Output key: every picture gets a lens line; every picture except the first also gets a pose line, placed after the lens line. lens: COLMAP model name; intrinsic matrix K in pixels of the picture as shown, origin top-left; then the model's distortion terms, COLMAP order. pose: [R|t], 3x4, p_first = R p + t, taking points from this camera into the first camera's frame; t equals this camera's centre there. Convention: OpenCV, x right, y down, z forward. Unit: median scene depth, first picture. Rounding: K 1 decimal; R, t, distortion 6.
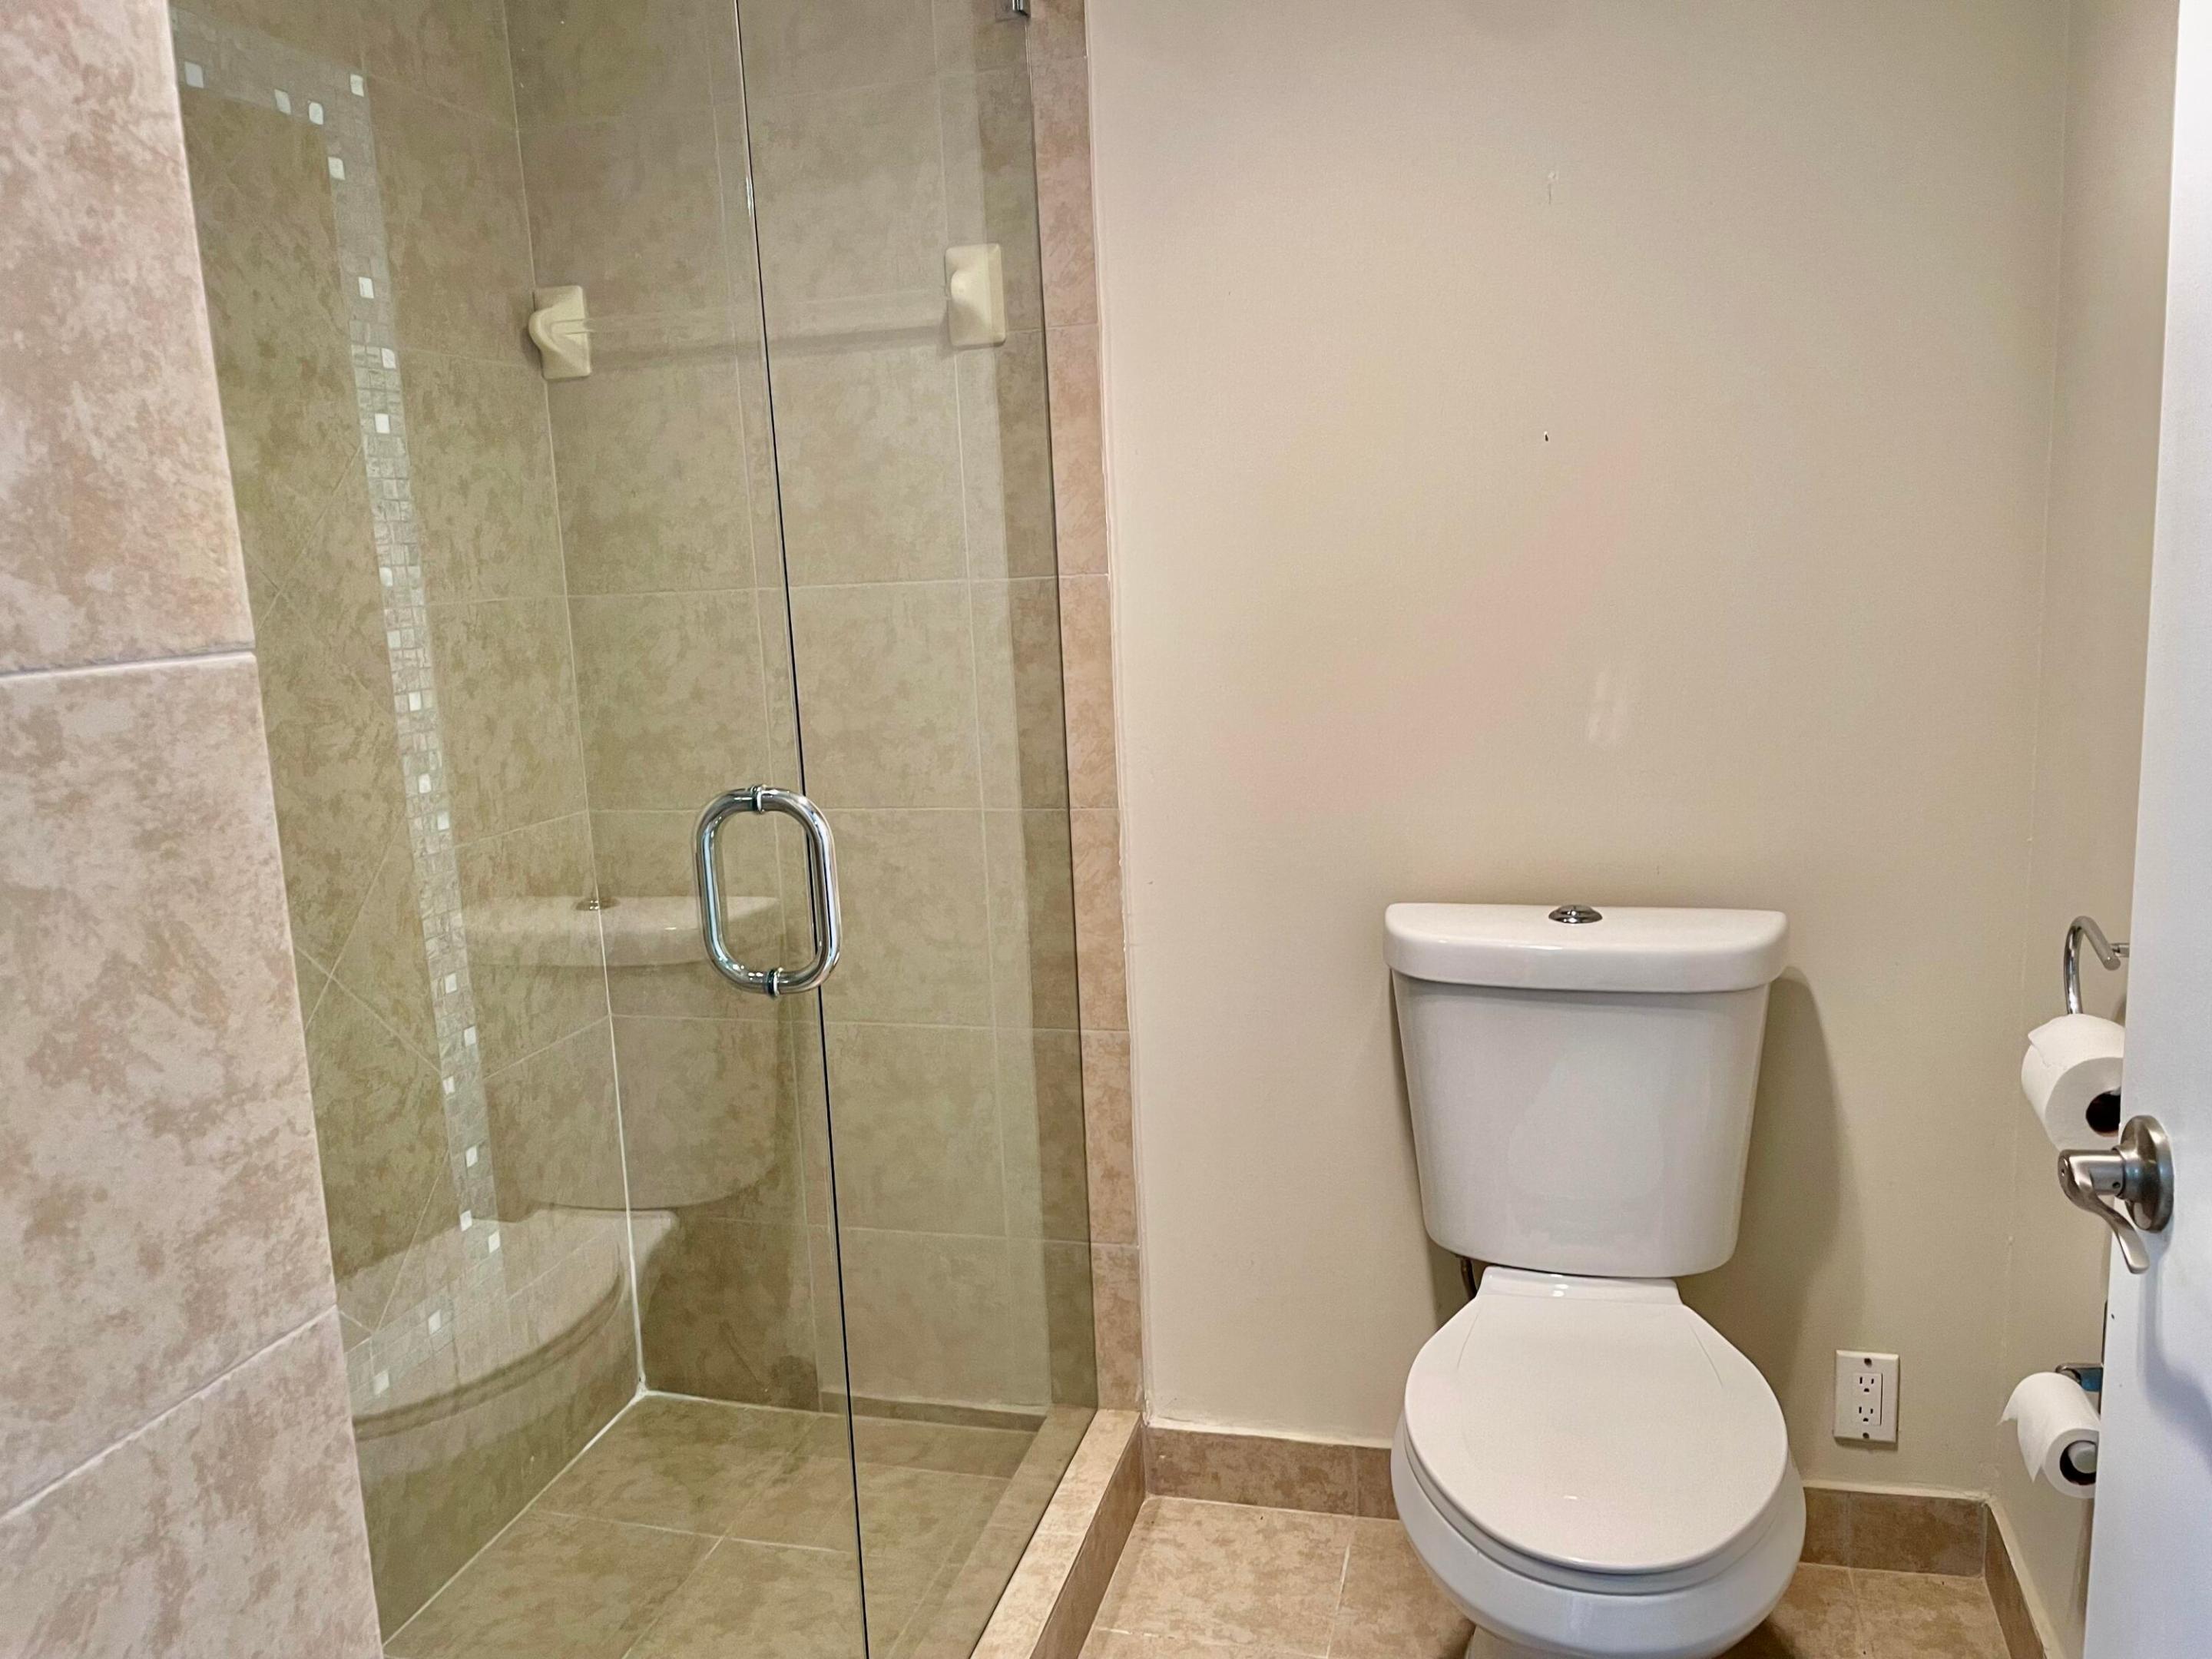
lens RADIAL K [[1670.1, 0, 1098.6], [0, 1670.1, 833.8], [0, 0, 1]] dist [0.090112, -0.114697]
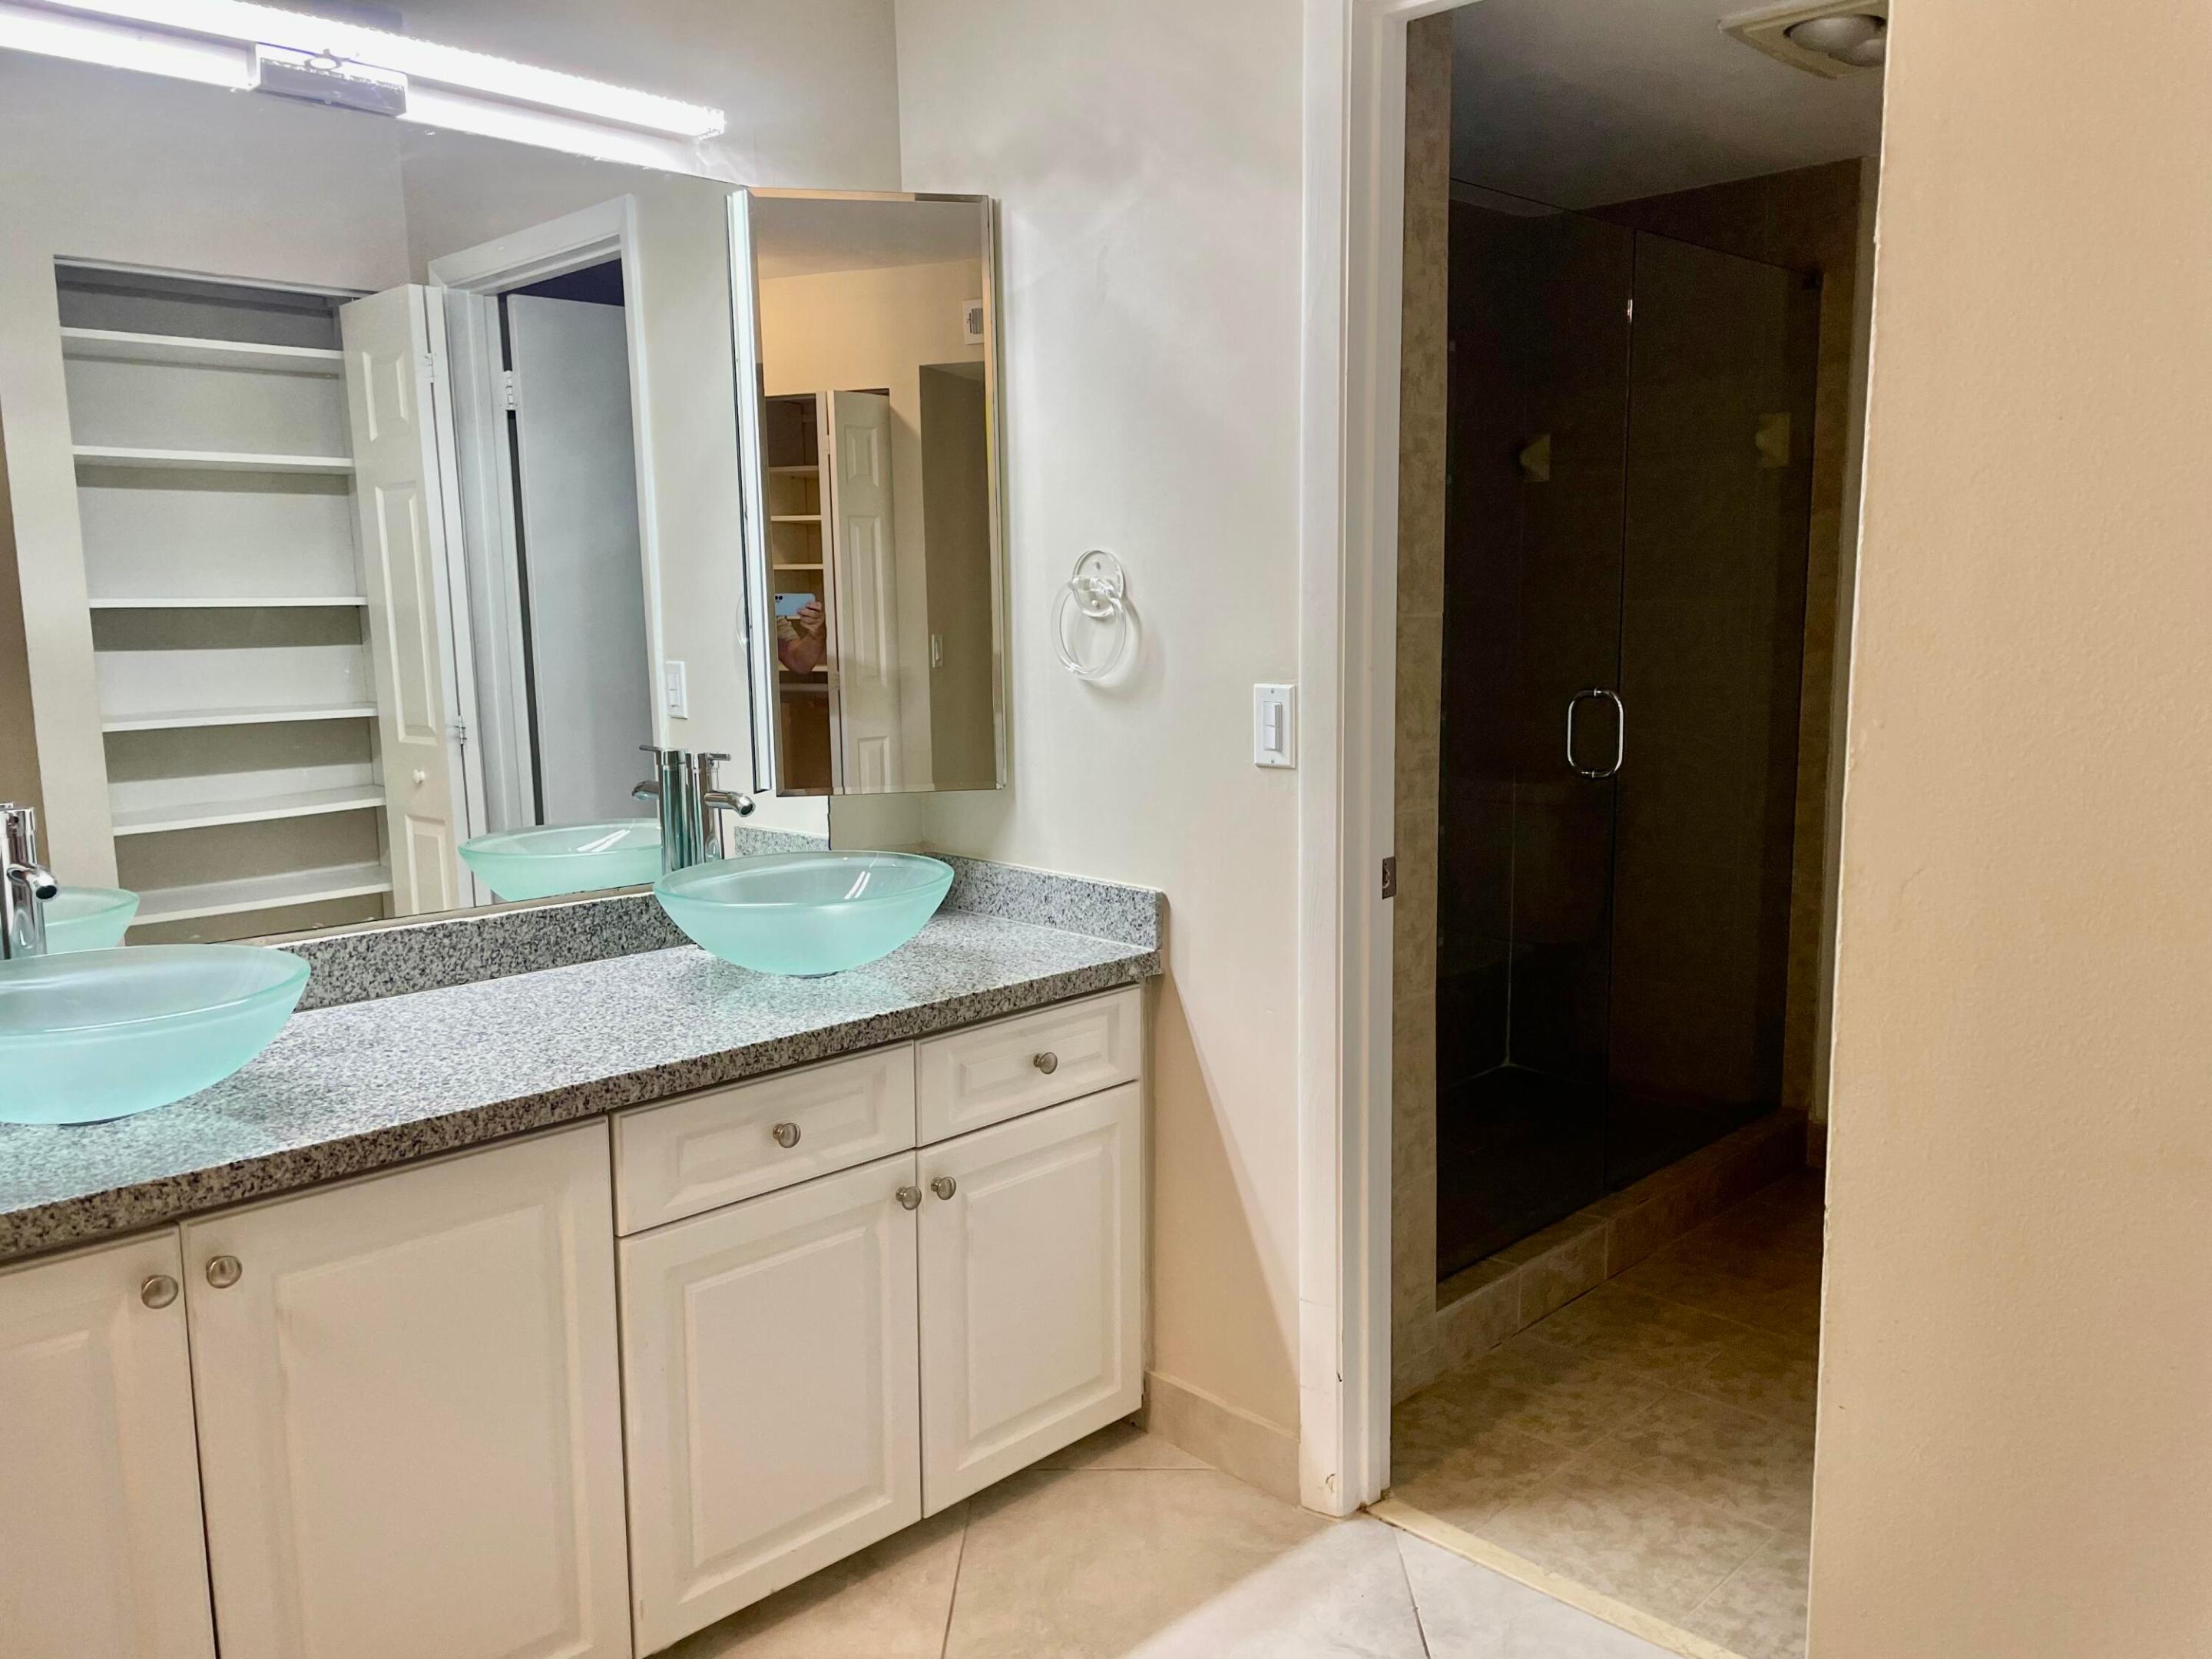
lens RADIAL K [[1670.1, 0, 1101.0], [0, 1670.1, 827.8], [0, 0, 1]] dist [0.090112, -0.114697]
pose [[0.859719, 0.107037, -0.499427, 0.233121], [-0.113328, 0.993398, 0.017821, 0.120038], [0.498037, 0.041278, 0.866173, -0.801792]]
